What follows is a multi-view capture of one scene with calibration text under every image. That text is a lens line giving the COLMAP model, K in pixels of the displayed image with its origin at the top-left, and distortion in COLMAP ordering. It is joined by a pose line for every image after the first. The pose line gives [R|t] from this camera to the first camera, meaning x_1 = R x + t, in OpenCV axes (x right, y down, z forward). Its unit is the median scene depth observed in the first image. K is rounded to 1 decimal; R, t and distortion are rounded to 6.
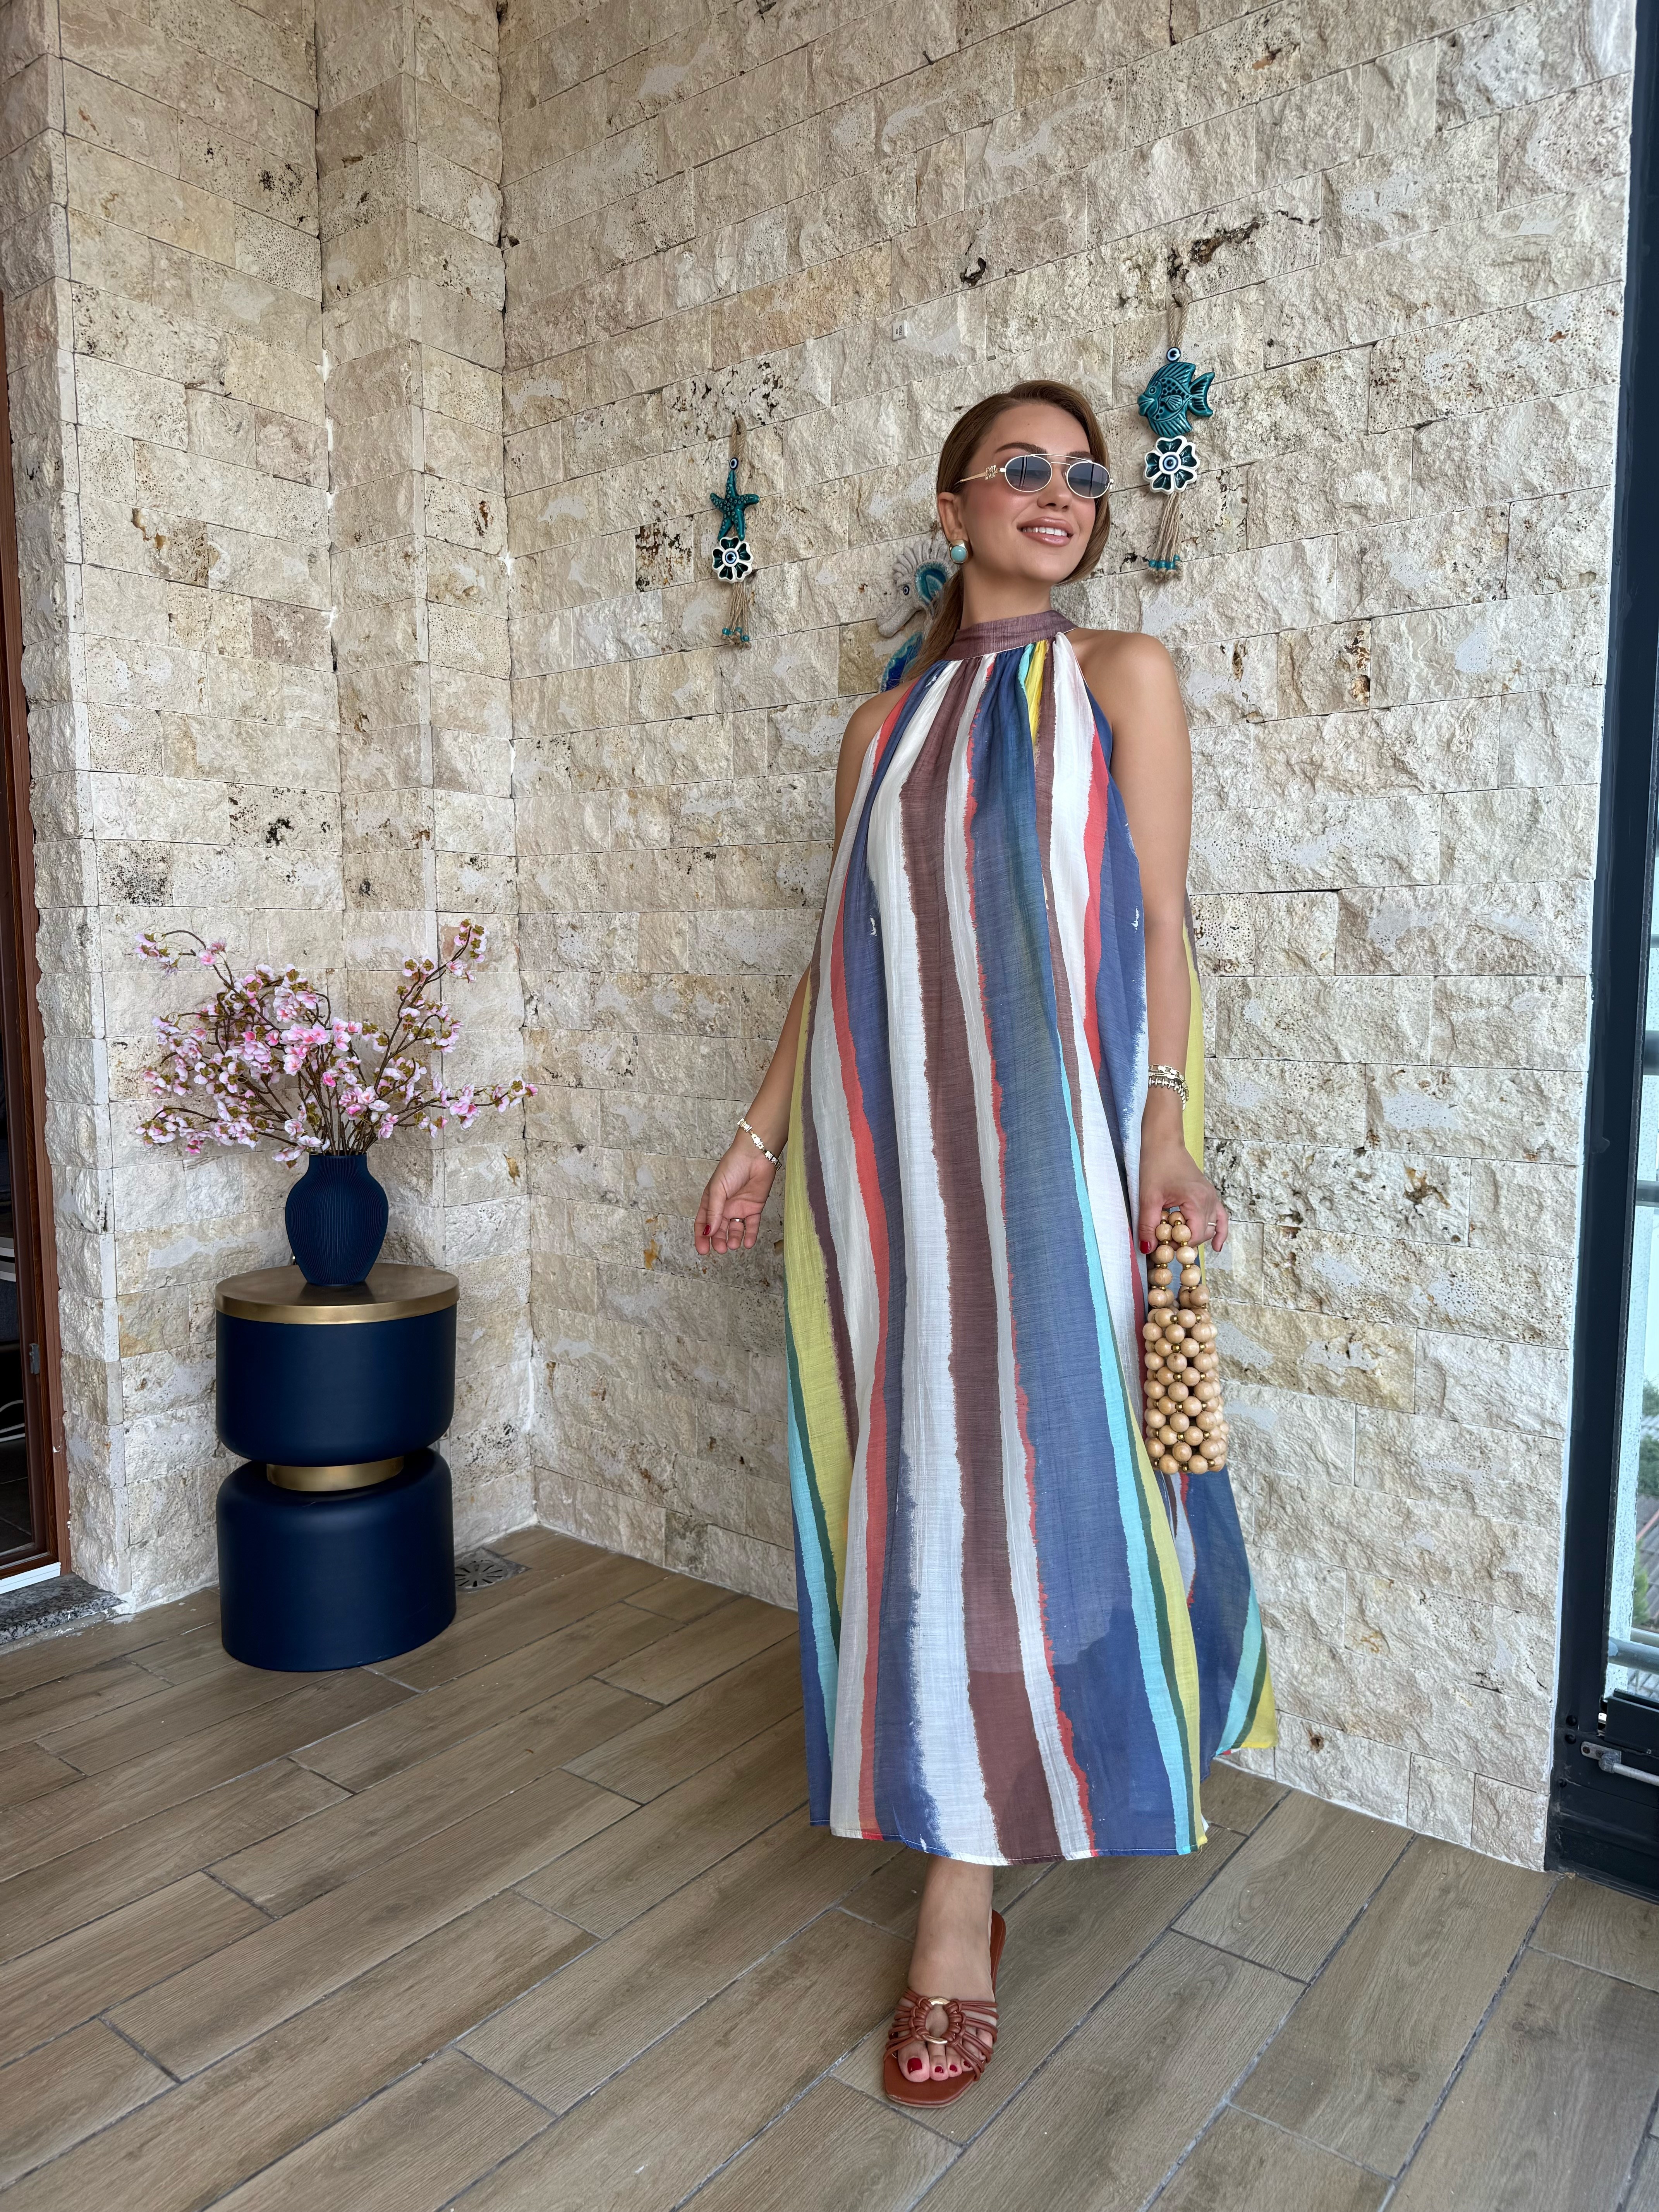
lens RADIAL K [[1584.0, 0, 821.2], [0, 1584.0, 1109.2], [0, 0, 1]] dist [-0.000383, -0.009029]
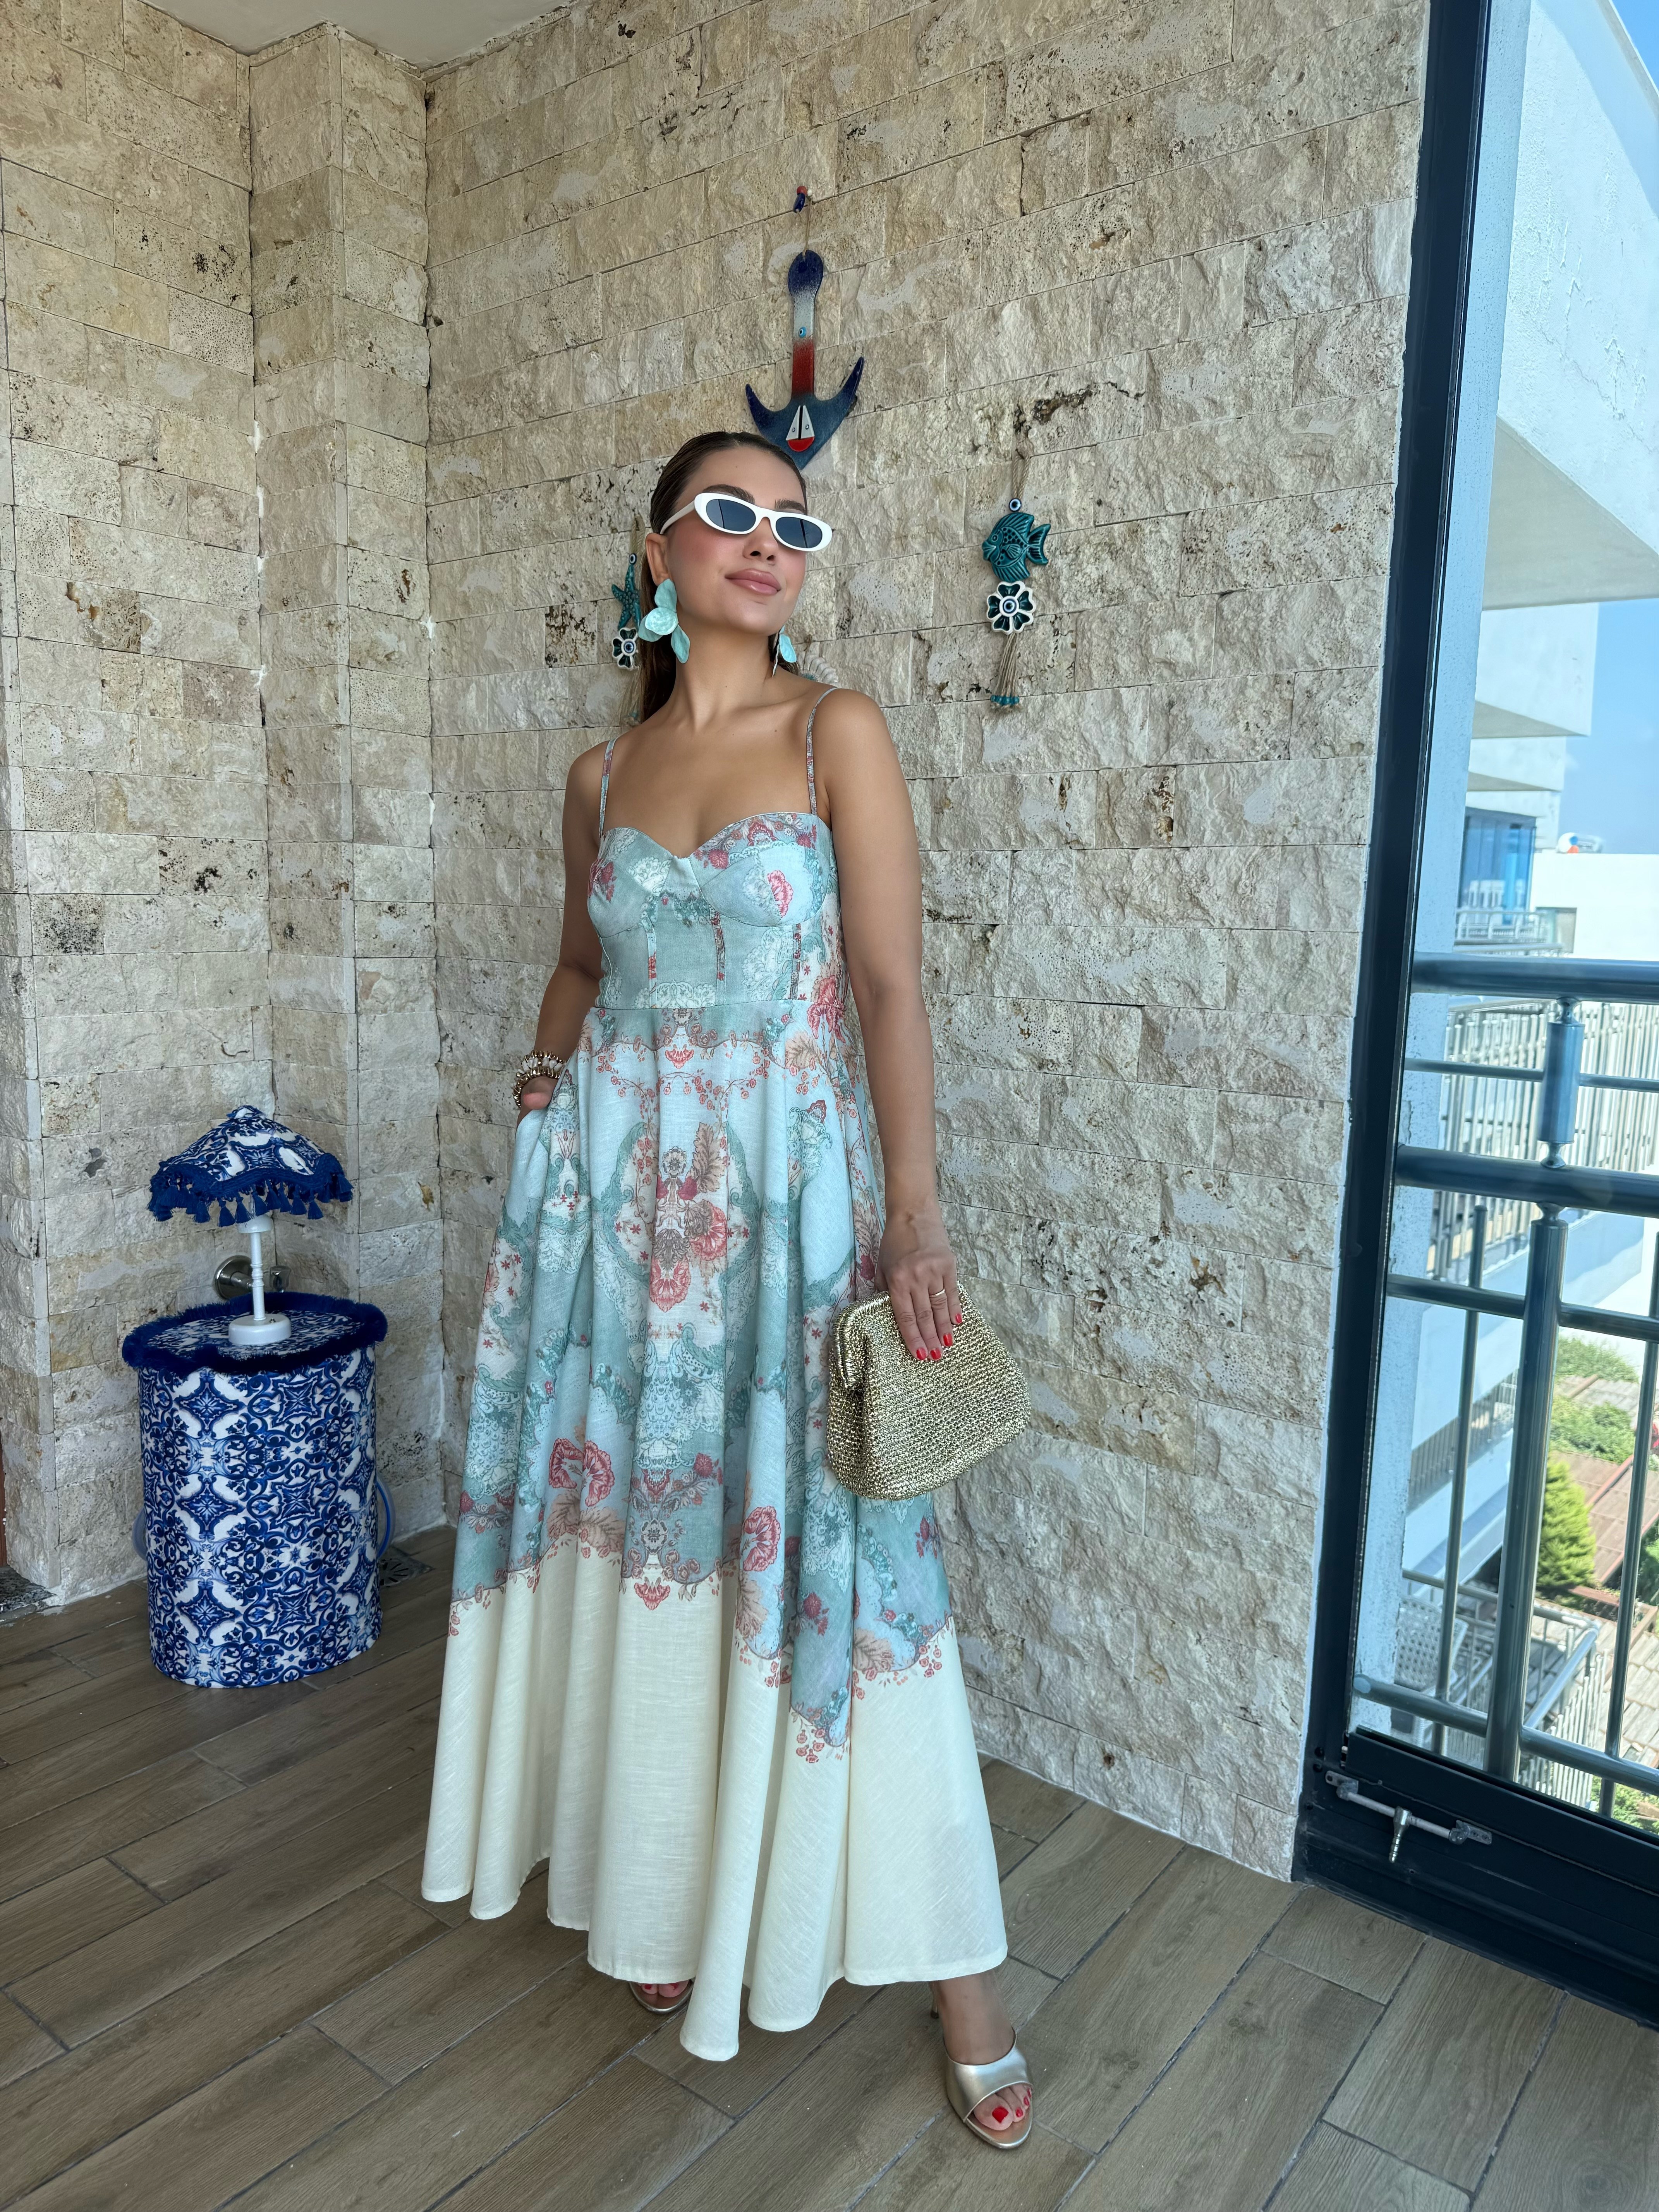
lens RADIAL K [[1584.0, 0, 830.5], [0, 1584.0, 1108.3], [0, 0, 1]] dist [-0.000383, -0.009029]
pose [[0.999610, 0.024681, 0.013065, 0.093107], [-0.025141, 0.999023, 0.036337, -0.099940], [-0.012155, -0.036651, 0.999254, -0.105185]]
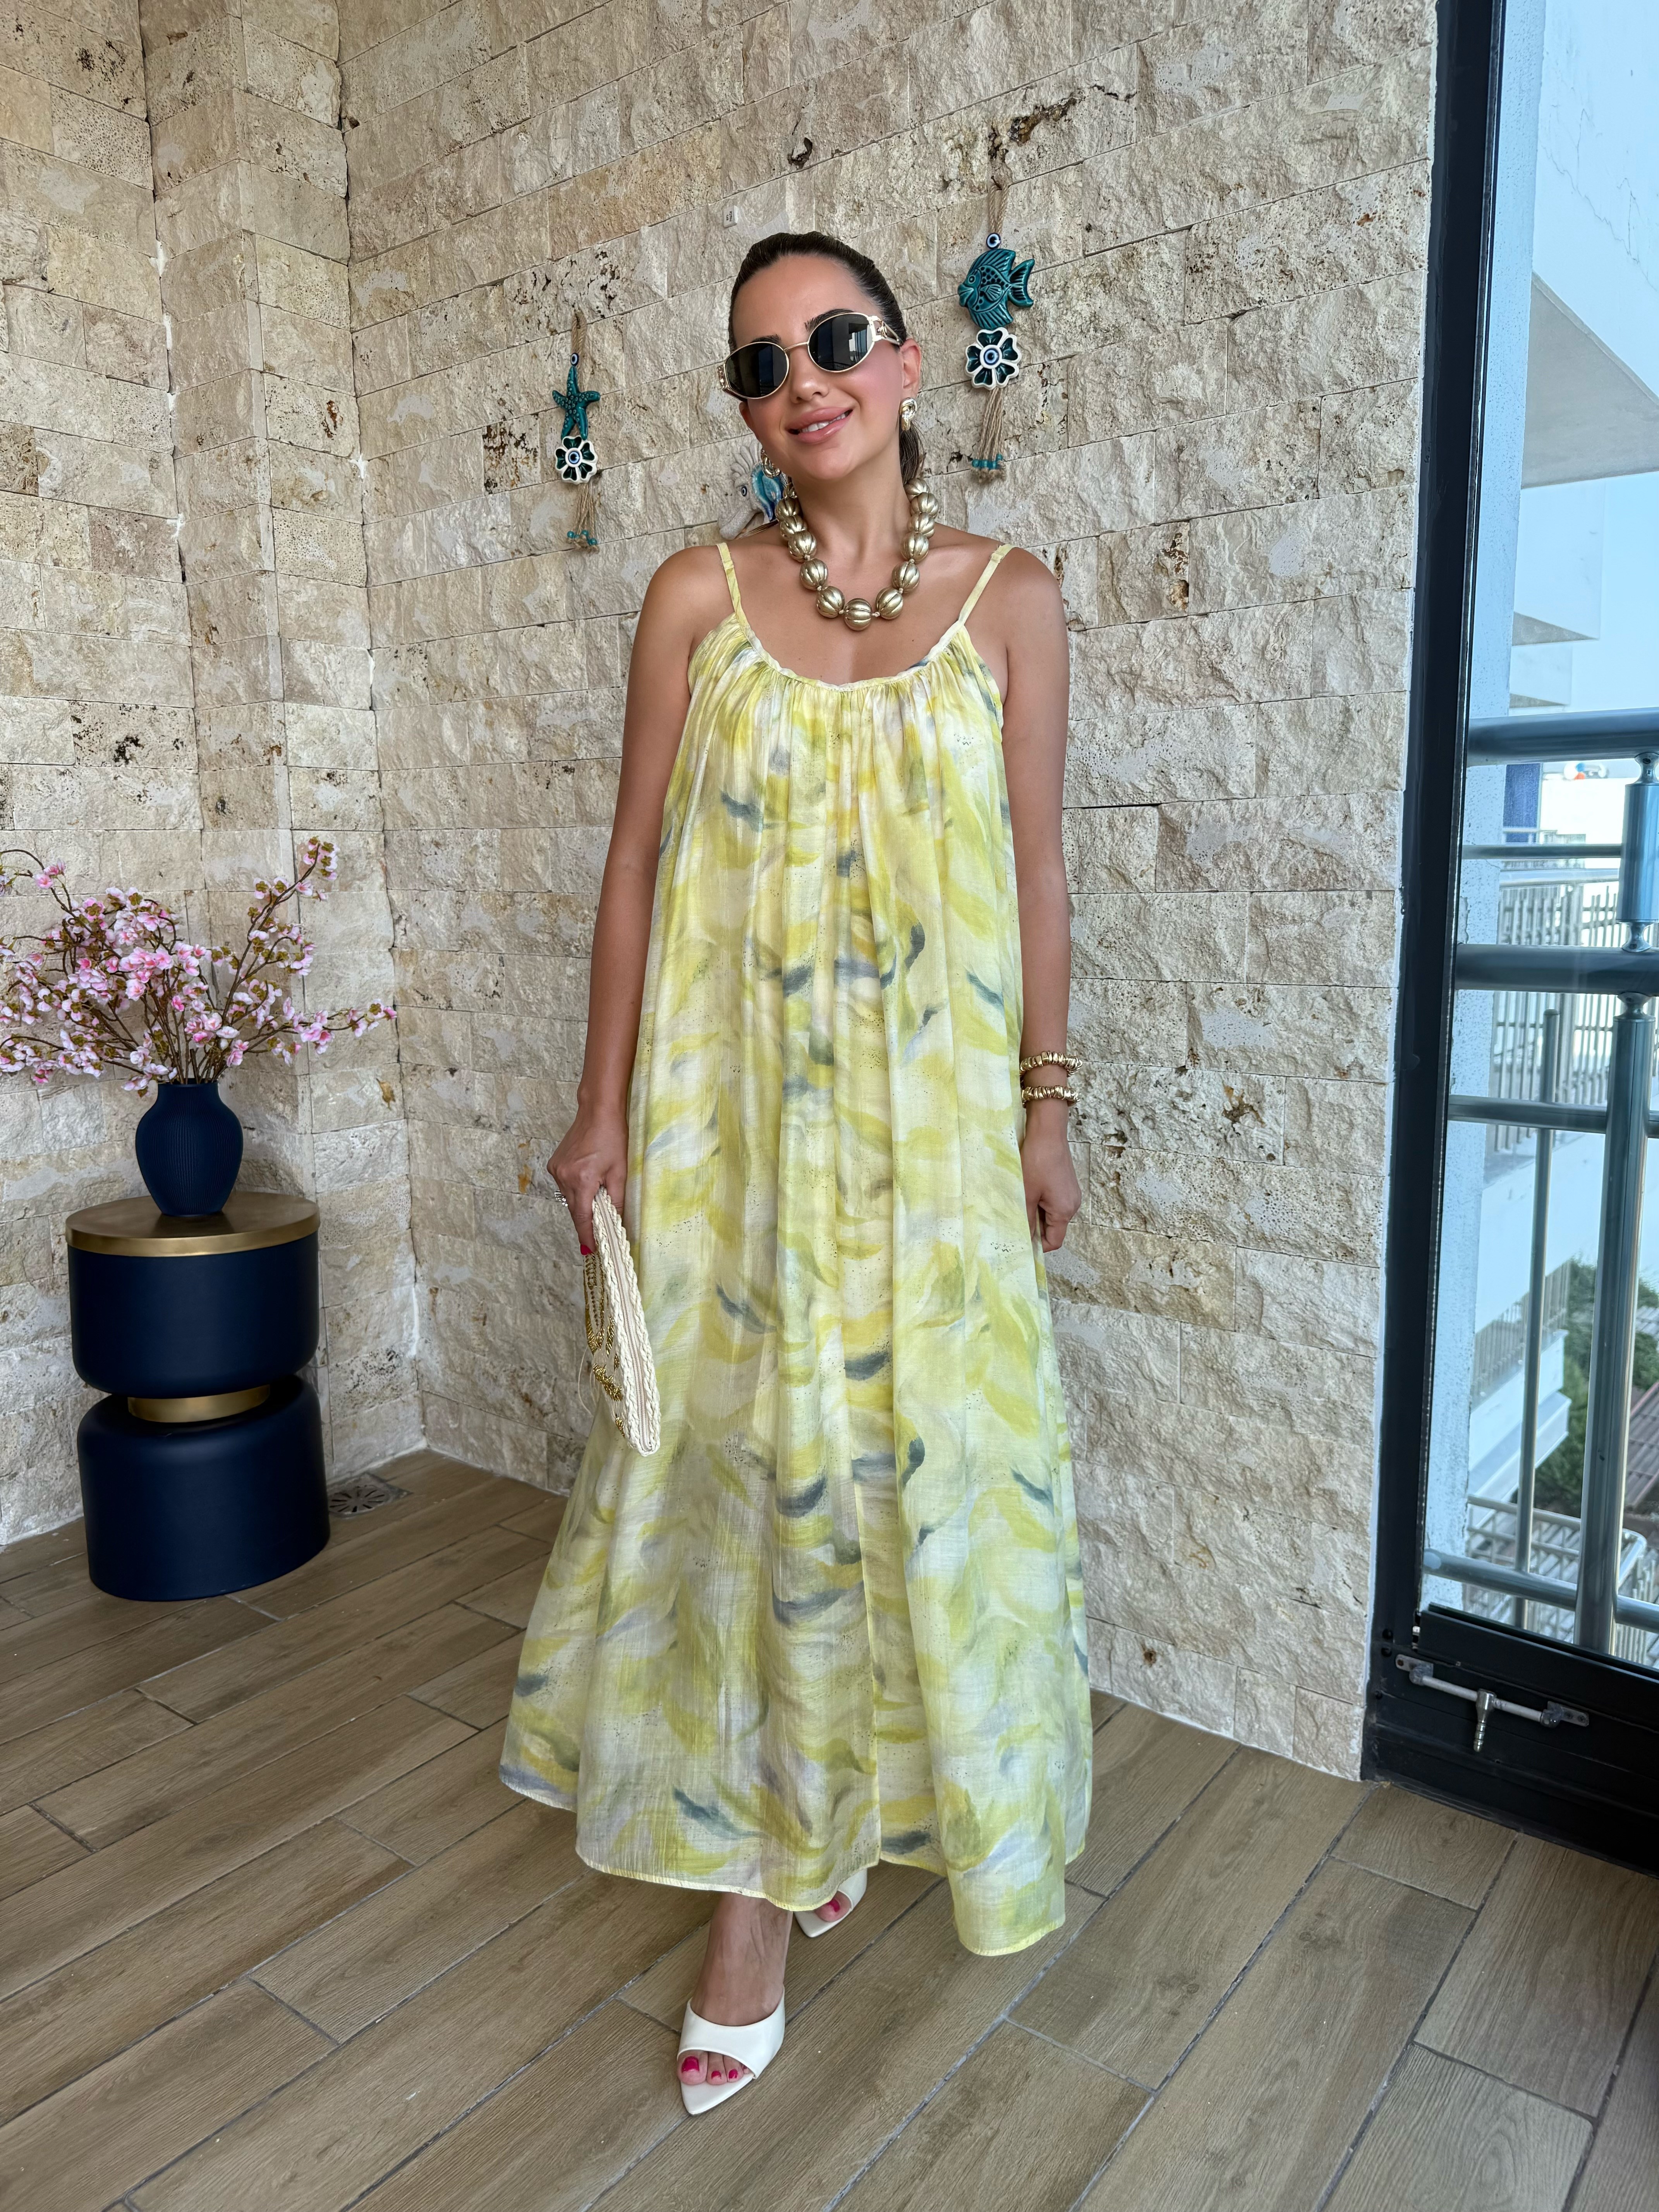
lens RADIAL K [[1584.0, 0, 844.1], [0, 1584.0, 1098.6], [0, 0, 1]] dist [-0.000383, -0.009029]
pose [[0.999815, -0.014207, 0.012950, 0.114366], [0.013489, 0.998452, 0.053958, -0.011356], [-0.013696, -0.053774, 0.998459, 0.016942]]
